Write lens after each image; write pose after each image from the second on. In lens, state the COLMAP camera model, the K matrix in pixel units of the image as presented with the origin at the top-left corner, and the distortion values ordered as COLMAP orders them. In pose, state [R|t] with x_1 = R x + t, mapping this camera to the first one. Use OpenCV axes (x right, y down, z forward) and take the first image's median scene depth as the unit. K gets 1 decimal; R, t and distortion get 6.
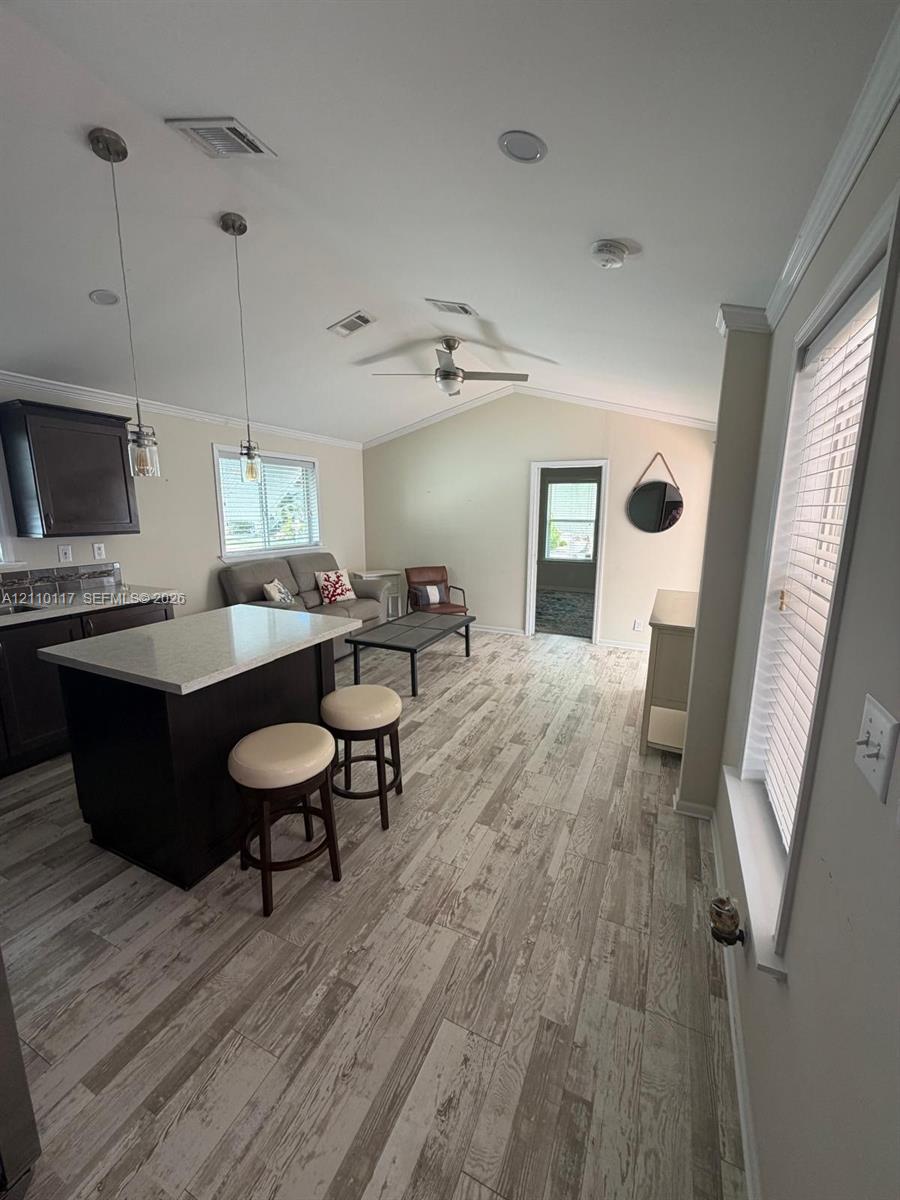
lens RADIAL K [[477.5, 0, 450.5], [0, 477.5, 598.1], [0, 0, 1]] dist [-0.001433, 0.000951]
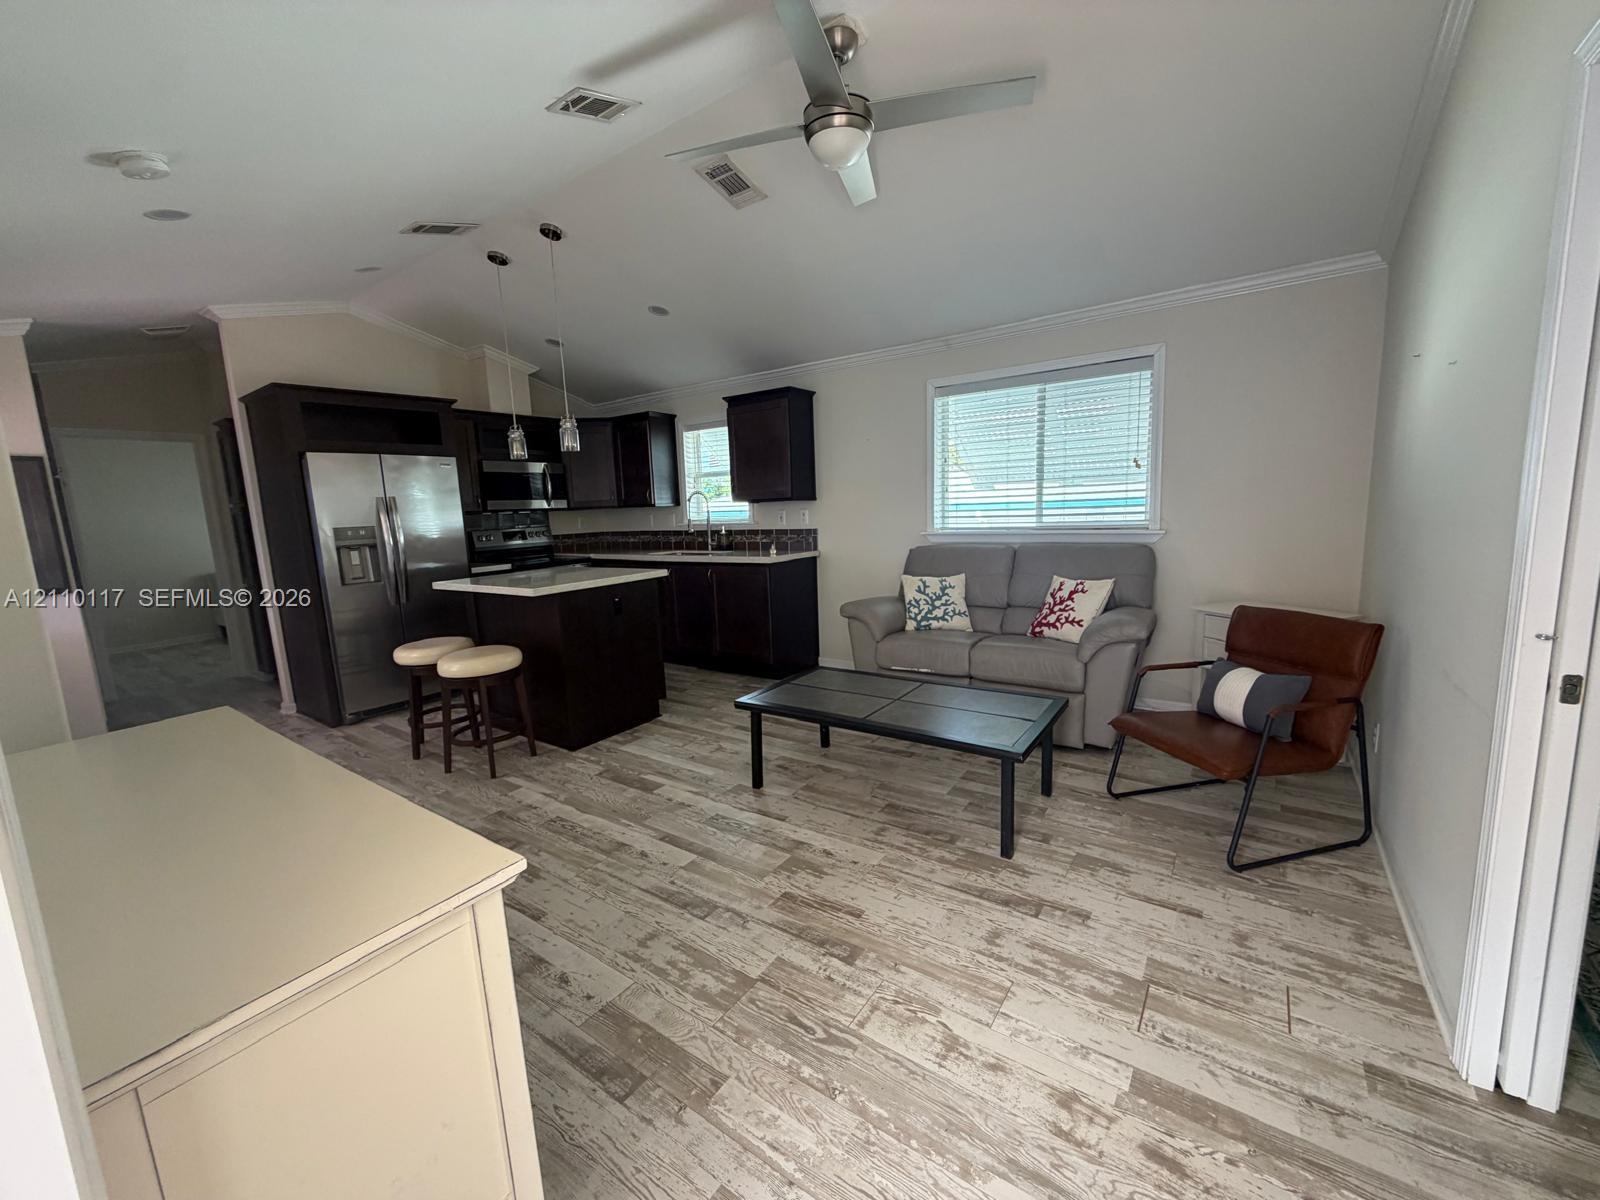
lens RADIAL K [[636.7, 0, 798.2], [0, 636.7, 600.9], [0, 0, 1]] dist [-0.001433, 0.000951]
pose [[-0.180719, 0.148726, -0.972225, 0.678865], [-0.145214, 0.973632, 0.175934, -0.164525], [0.972756, 0.172975, -0.154356, 1.242535]]
